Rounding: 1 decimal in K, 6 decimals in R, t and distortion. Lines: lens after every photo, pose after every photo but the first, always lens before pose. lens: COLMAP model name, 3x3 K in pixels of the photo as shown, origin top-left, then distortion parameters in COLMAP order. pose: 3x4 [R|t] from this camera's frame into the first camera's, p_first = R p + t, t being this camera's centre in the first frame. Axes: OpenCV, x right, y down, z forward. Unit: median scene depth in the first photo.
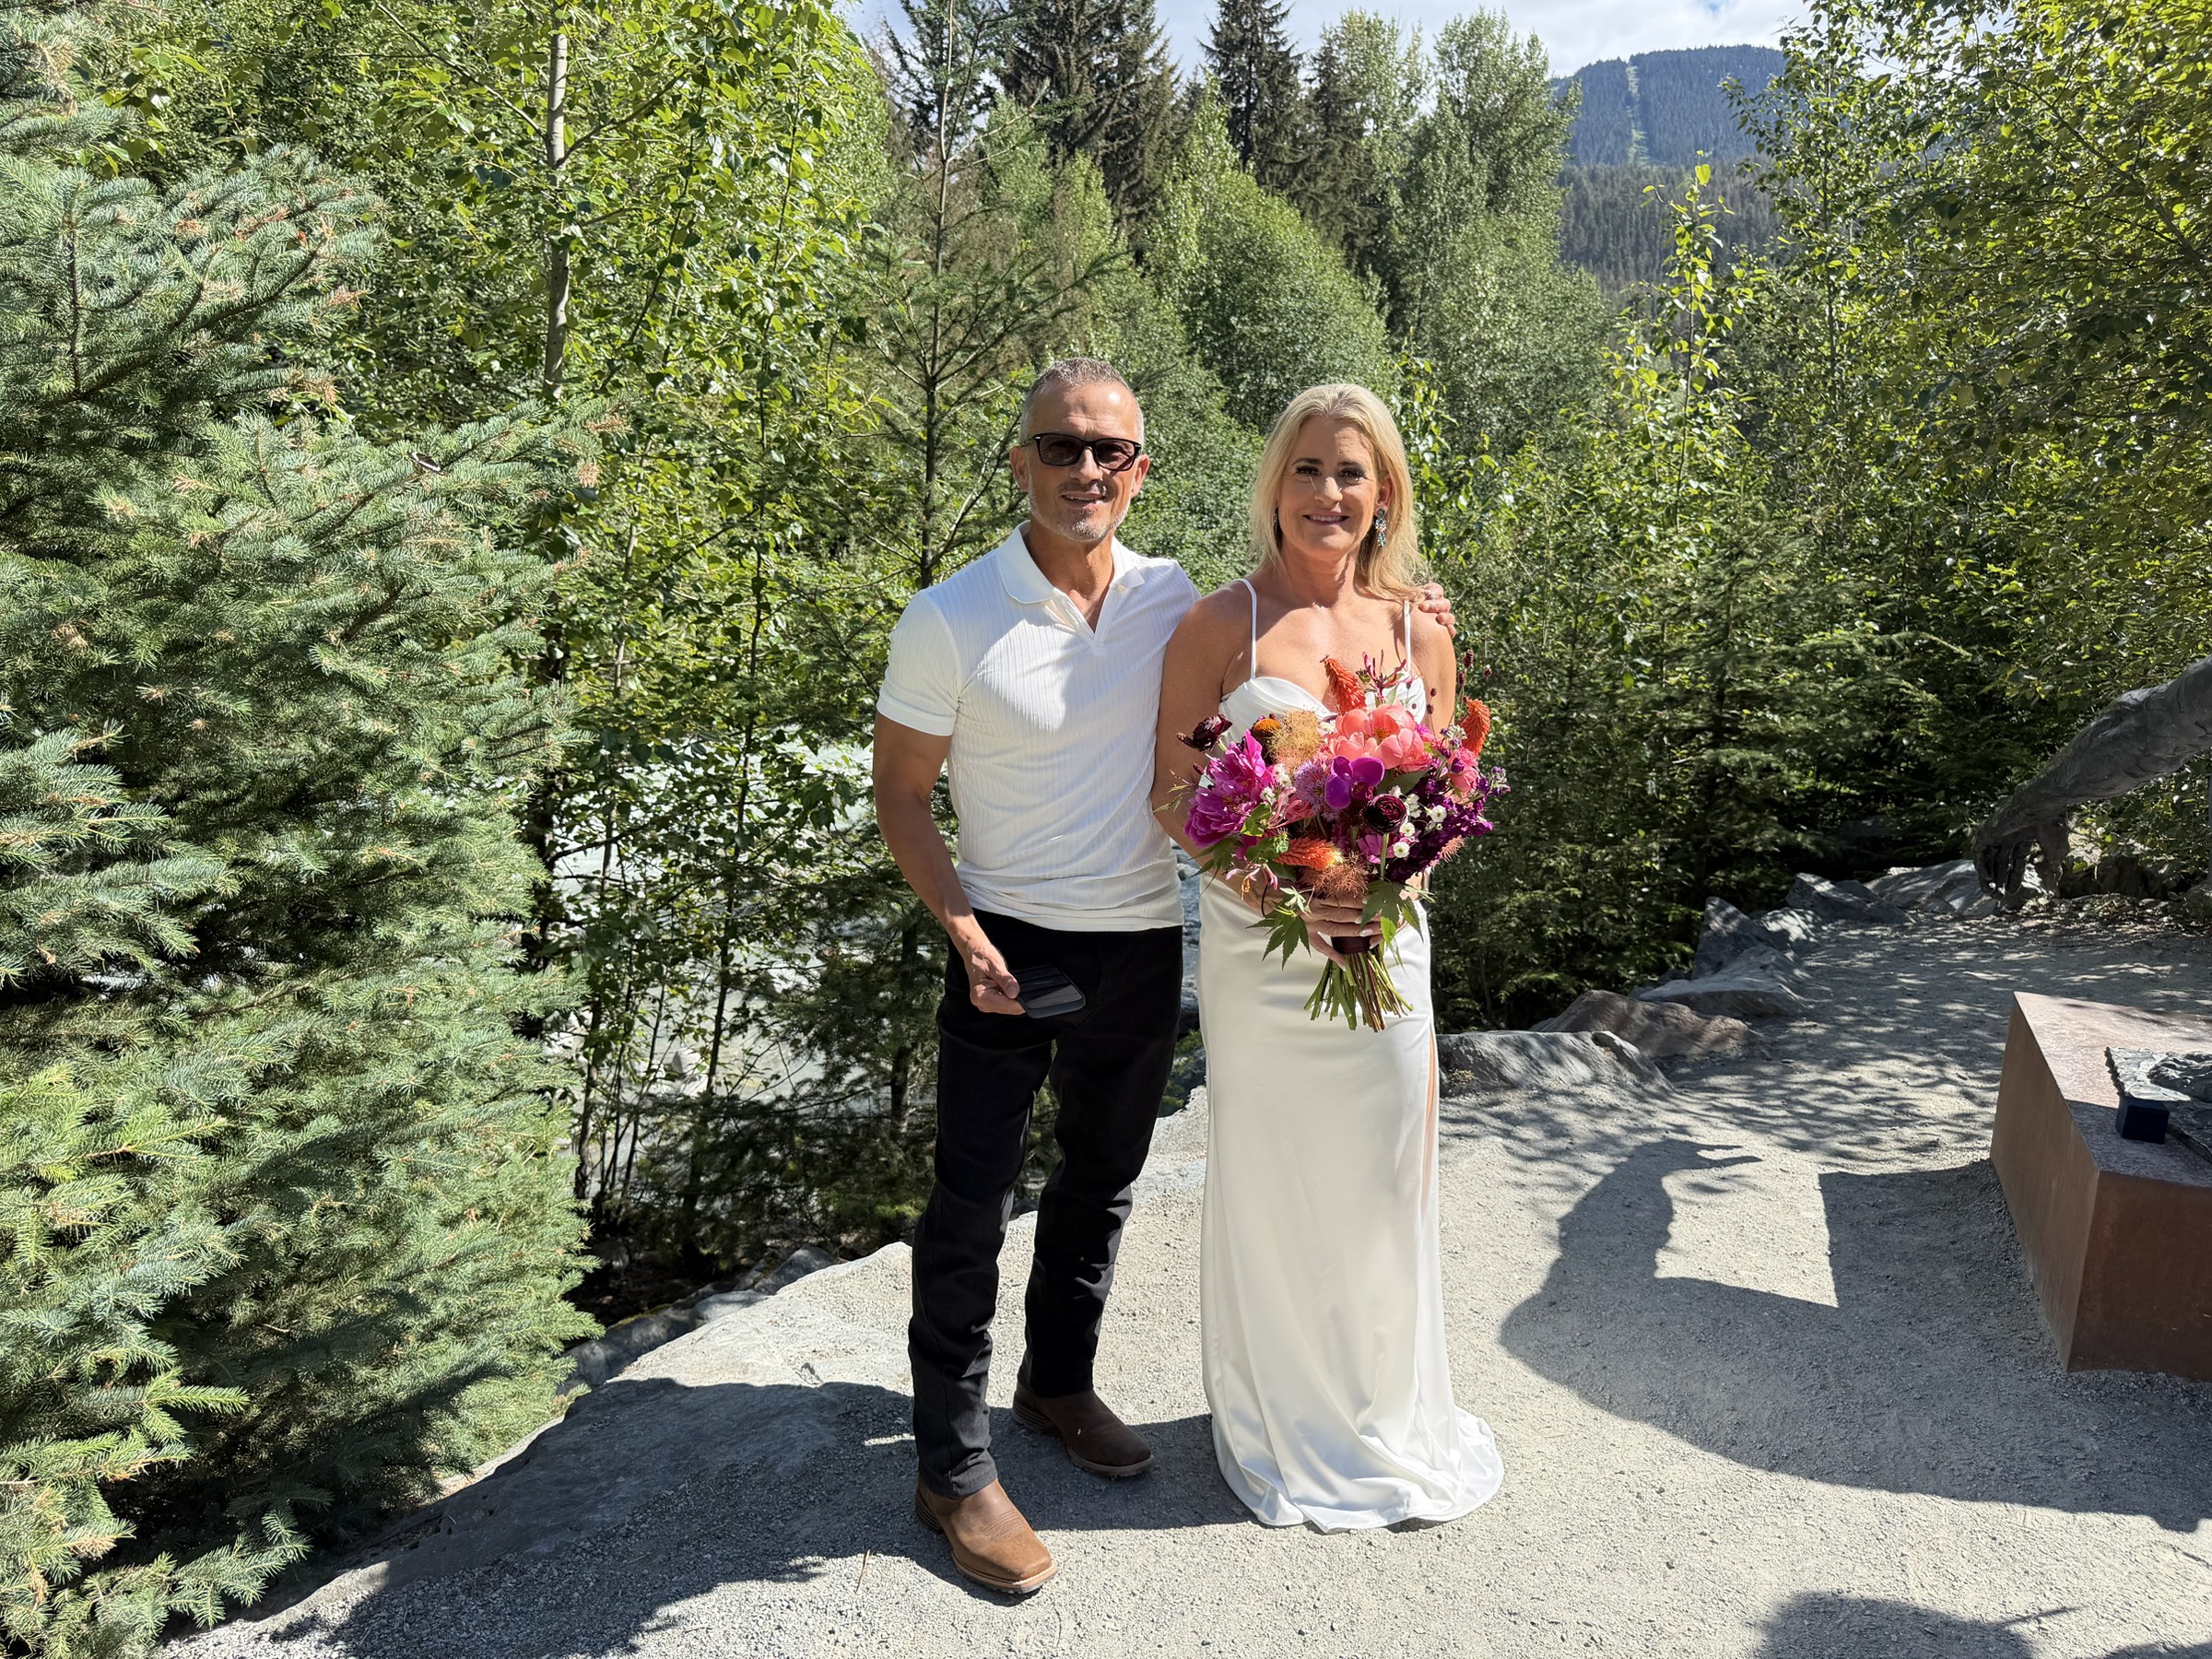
lens RADIAL K [[1611.3, 0, 1121.8], [0, 1611.3, 817.0], [0, 0, 1]] dist [0.044141, -0.037407]
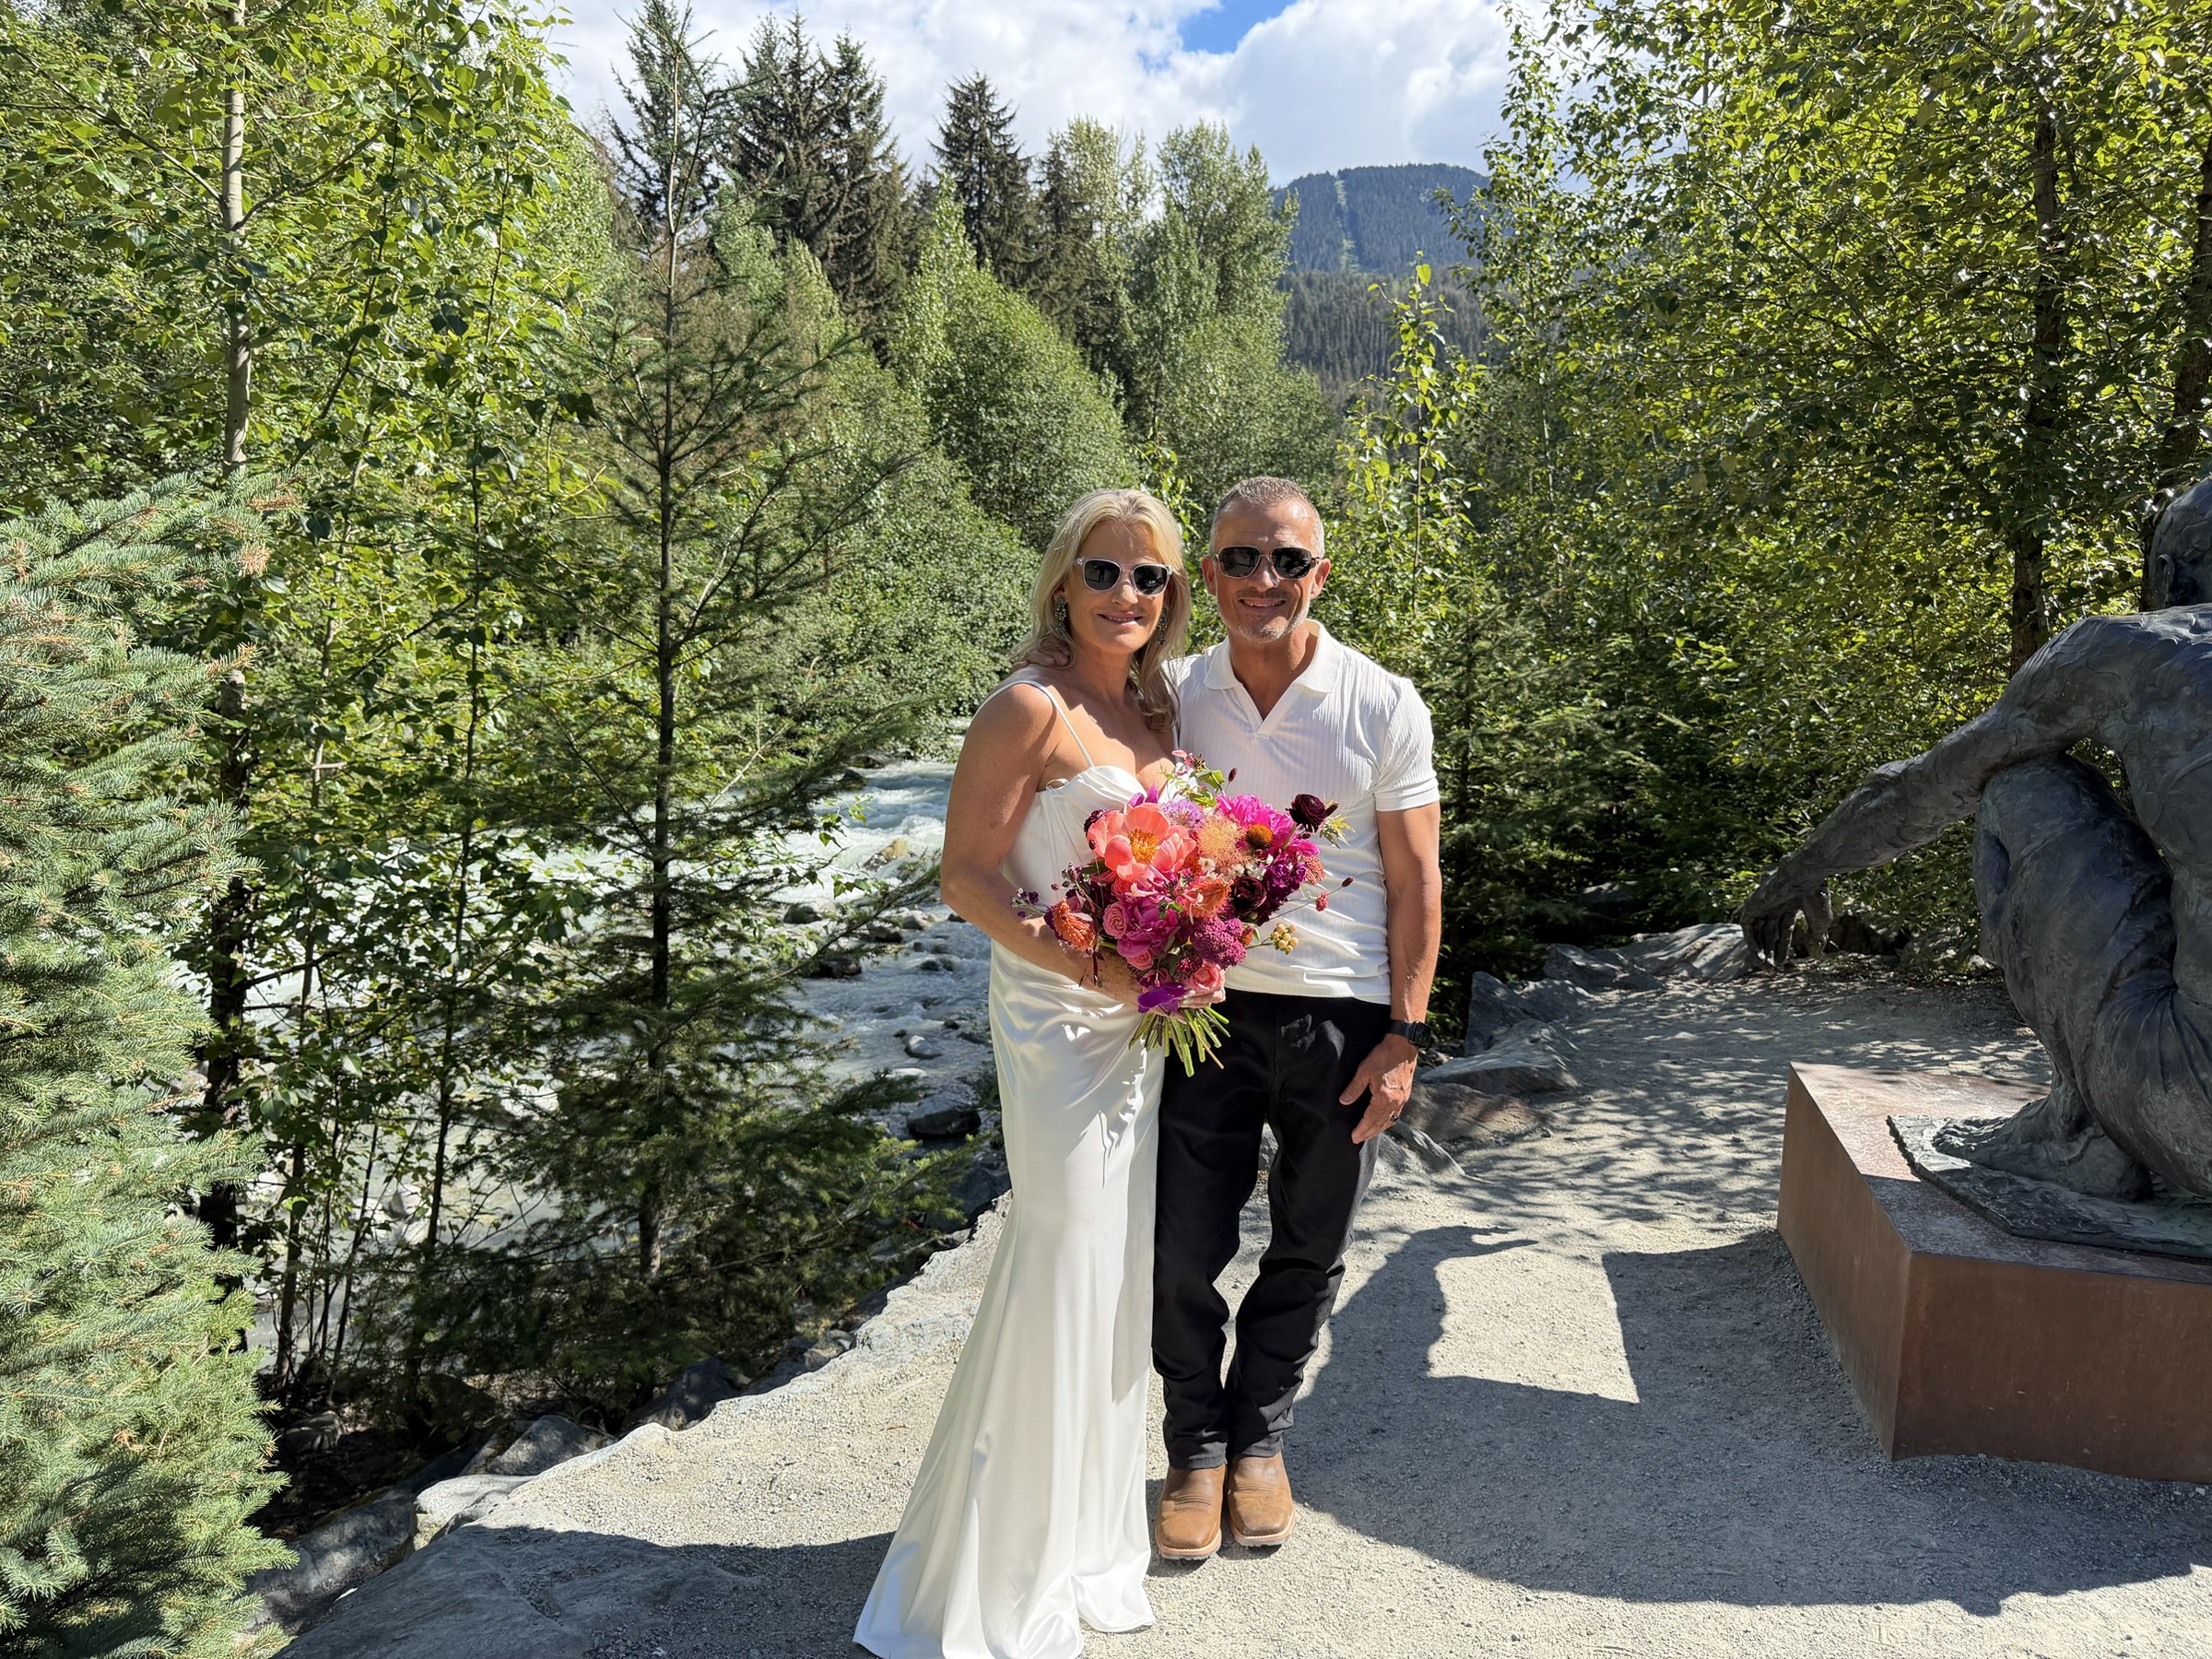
lens RADIAL K [[1611.3, 0, 1129.6], [0, 1611.3, 822.0], [0, 0, 1]] dist [0.044141, -0.037407]
pose [[0.987176, -0.032048, 0.156385, -0.004328], [0.039851, 0.998099, -0.047016, -0.005276], [-0.154581, 0.052645, 0.986576, 0.034041]]
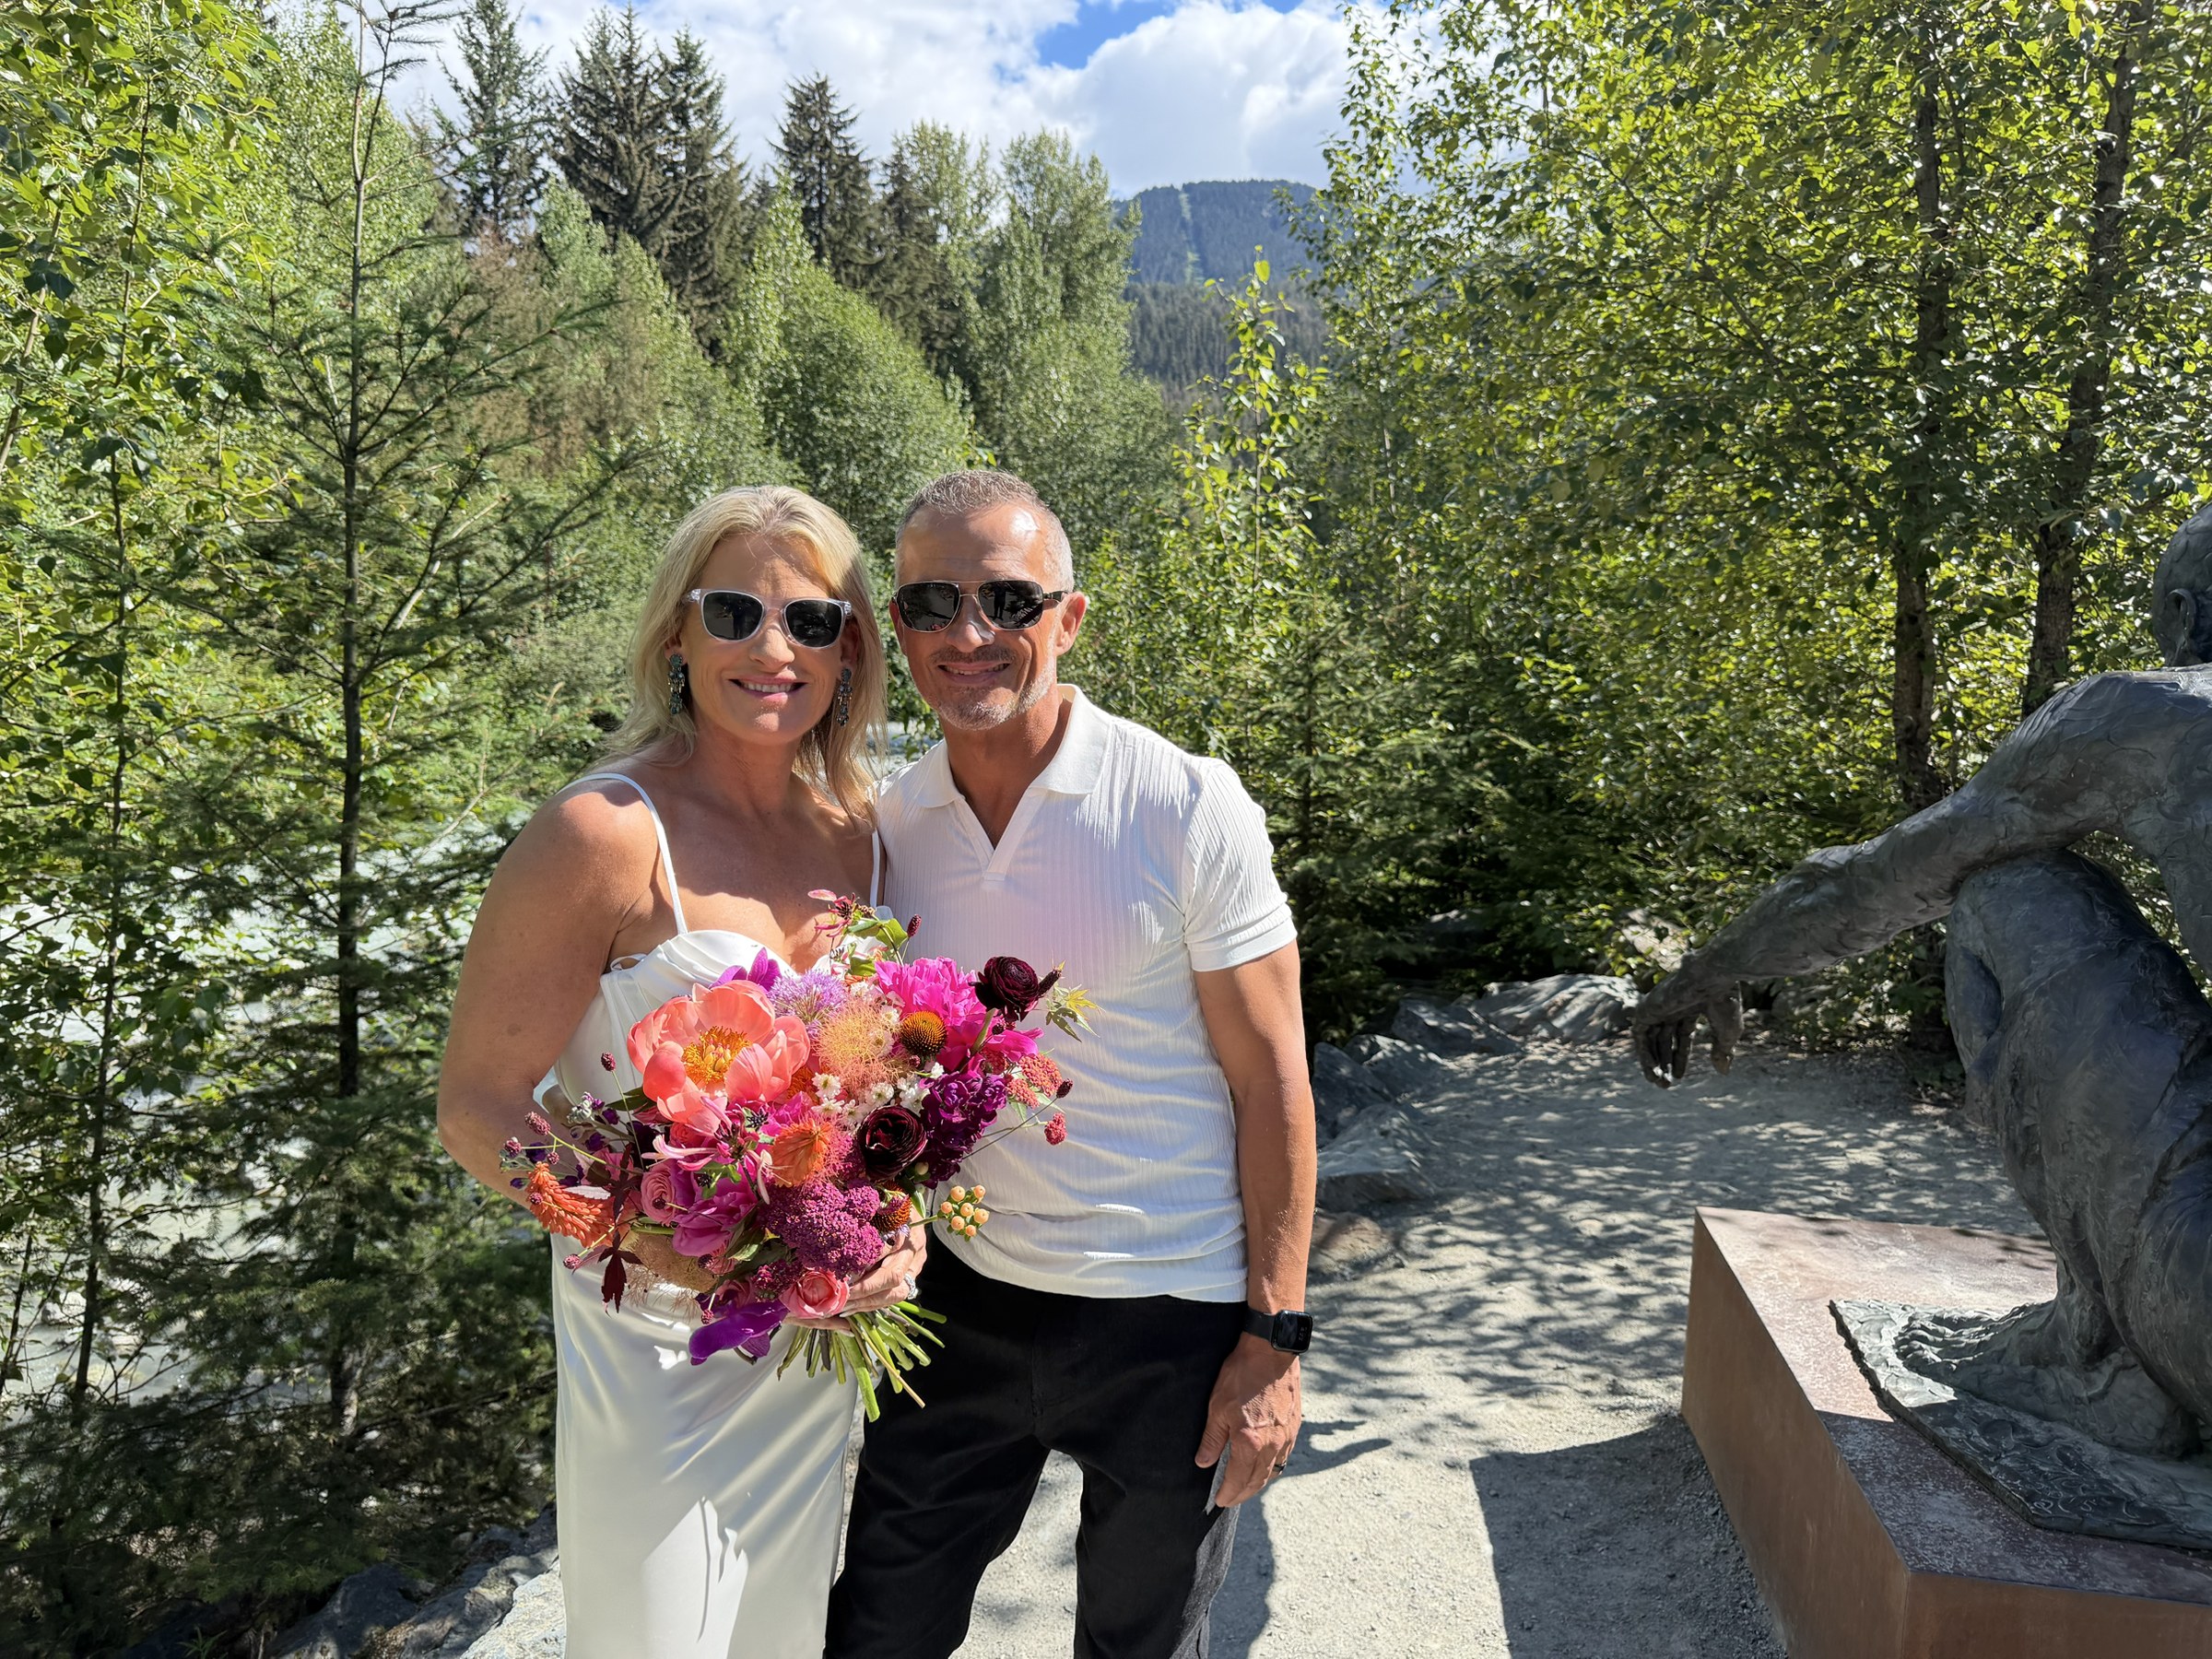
lens RADIAL K [[1611.3, 0, 1098.0], [0, 1611.3, 792.1], [0, 0, 1]] dist [0.044141, -0.037407]
pose [[0.973049, -0.030832, 0.228527, 0.041221], [0.046978, 0.996743, -0.065554, -0.032151], [-0.225762, 0.074523, 0.971328, 0.140033]]
